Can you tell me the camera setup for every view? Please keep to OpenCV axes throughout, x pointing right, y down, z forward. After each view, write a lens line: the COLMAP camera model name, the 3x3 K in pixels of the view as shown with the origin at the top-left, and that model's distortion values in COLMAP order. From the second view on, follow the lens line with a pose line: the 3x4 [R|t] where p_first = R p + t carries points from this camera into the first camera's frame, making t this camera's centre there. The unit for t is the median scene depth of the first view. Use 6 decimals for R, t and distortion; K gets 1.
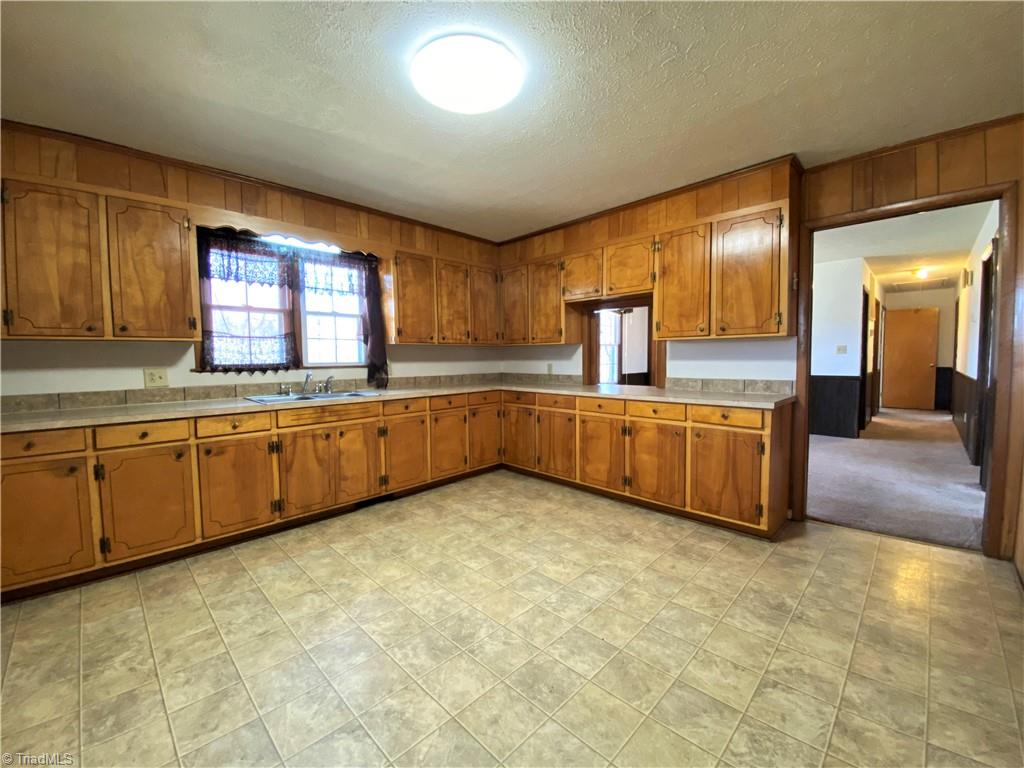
lens RADIAL K [[420.7, 0, 512.7], [0, 420.7, 381.0], [0, 0, 1]] dist [0.030905, -0.004740]
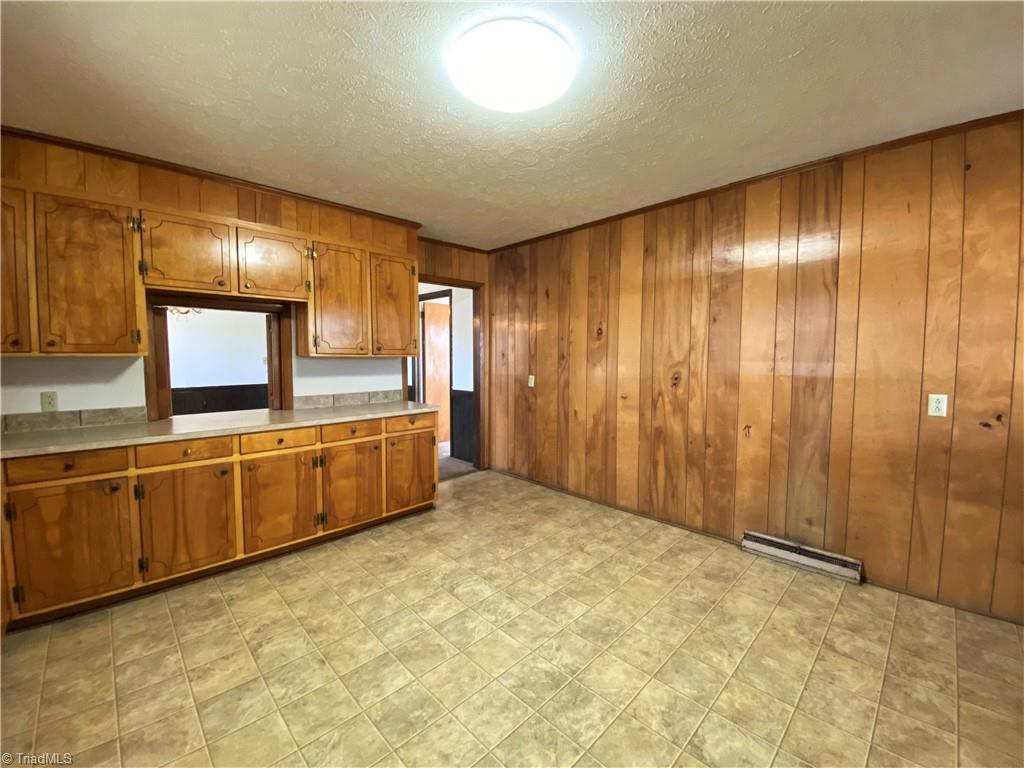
lens RADIAL K [[420.7, 0, 510.0], [0, 420.7, 380.9], [0, 0, 1]] dist [0.030905, -0.004740]
pose [[0.019211, -0.050633, 0.998533, -0.634346], [0.057140, 0.997140, 0.049463, -0.072646], [-0.998181, 0.056106, 0.022049, 0.633388]]
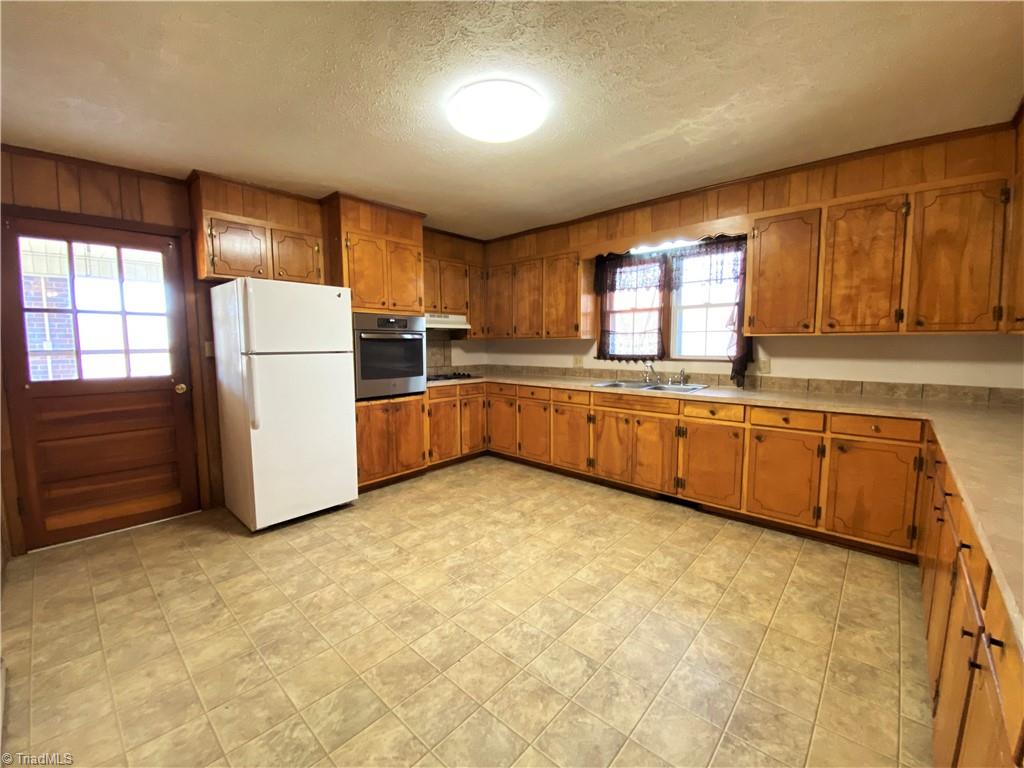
lens RADIAL K [[420.7, 0, 505.9], [0, 420.7, 378.1], [0, 0, 1]] dist [0.030905, -0.004740]
pose [[0.033121, 0.101489, -0.994285, 0.674056], [-0.049438, 0.993780, 0.099791, -0.082392], [0.998228, 0.045850, 0.037933, 0.628542]]
